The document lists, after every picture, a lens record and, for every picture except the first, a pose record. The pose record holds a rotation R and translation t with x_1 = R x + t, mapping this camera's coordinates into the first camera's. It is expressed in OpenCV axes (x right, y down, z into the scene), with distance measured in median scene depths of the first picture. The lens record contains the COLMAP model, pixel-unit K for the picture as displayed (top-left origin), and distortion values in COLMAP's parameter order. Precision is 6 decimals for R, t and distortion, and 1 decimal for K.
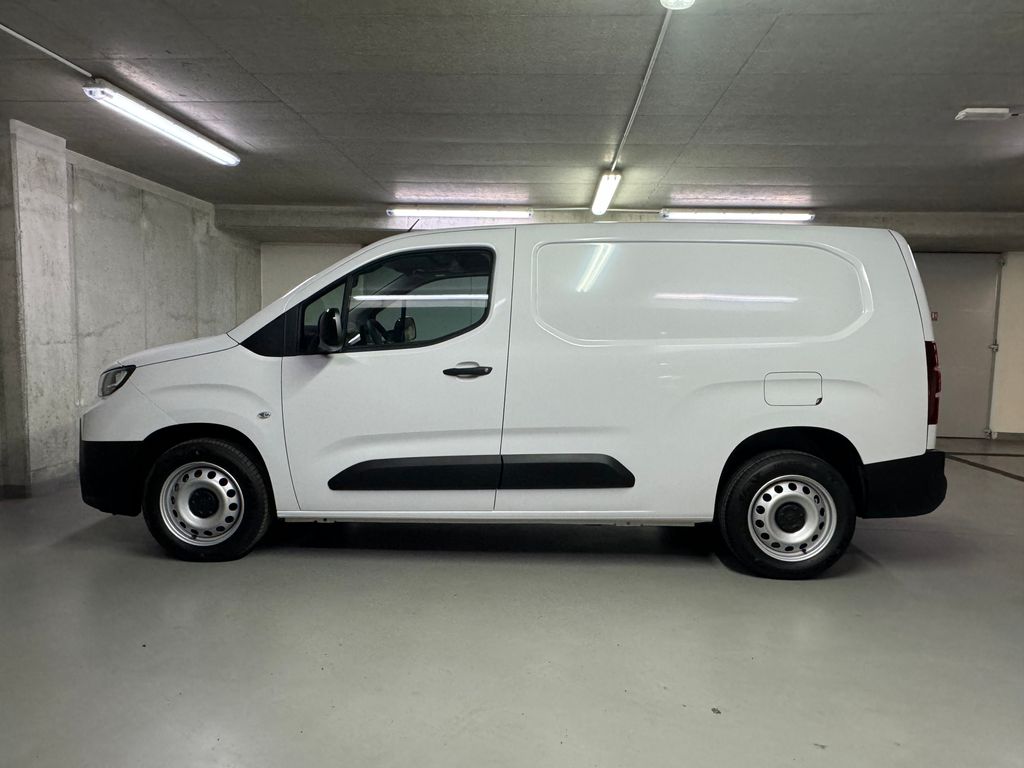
lens RADIAL K [[679.6, 0, 509.1], [0, 679.6, 378.3], [0, 0, 1]] dist [-0.004438, 0.008396]
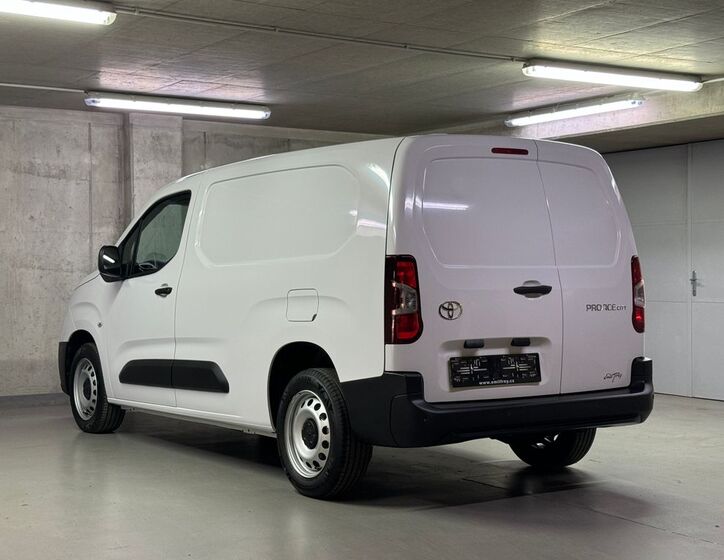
lens RADIAL K [[1173.2, 0, 362.7], [0, 1173.2, 275.7], [0, 0, 1]] dist [0.140014, 0.000000]
pose [[0.592780, -0.018466, -0.805153, 1.384815], [-0.041258, 0.997728, -0.053257, 0.044647], [0.804307, 0.064789, 0.590671, 0.008046]]
